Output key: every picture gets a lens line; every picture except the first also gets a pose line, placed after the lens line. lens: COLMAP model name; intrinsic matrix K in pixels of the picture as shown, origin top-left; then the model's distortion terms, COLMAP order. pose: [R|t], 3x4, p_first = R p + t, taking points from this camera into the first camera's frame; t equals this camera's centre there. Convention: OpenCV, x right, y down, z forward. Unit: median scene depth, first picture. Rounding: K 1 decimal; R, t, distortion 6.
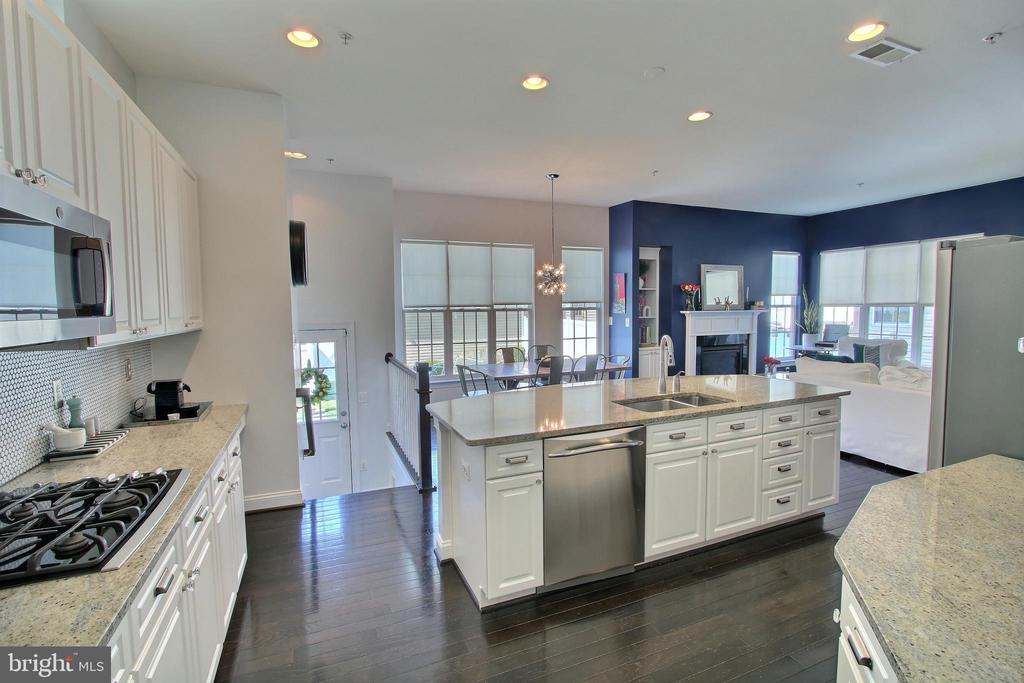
lens RADIAL K [[462.9, 0, 511.6], [0, 462.9, 314.3], [0, 0, 1]] dist [-0.001173, -0.000032]
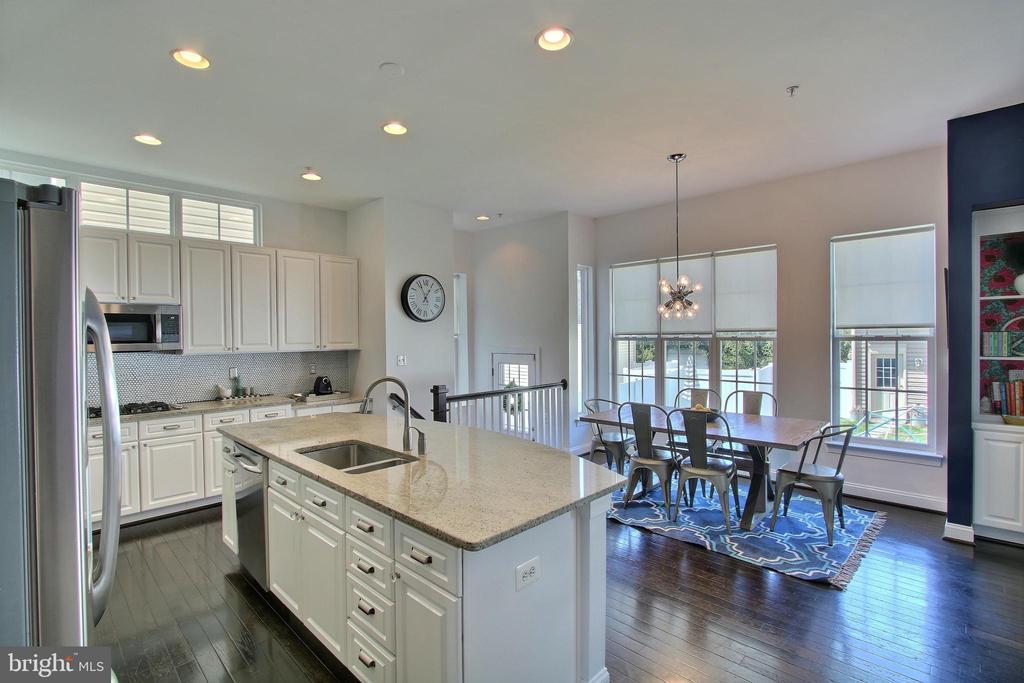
lens RADIAL K [[484.5, 0, 512.0], [0, 484.5, 341.5], [0, 0, 1]] dist [0.000211, 0.000197]
pose [[0.380637, 0.017660, -0.924556, 0.602533], [-0.011115, 0.999833, 0.014522, -0.013325], [0.924658, 0.004749, 0.380769, 0.399578]]
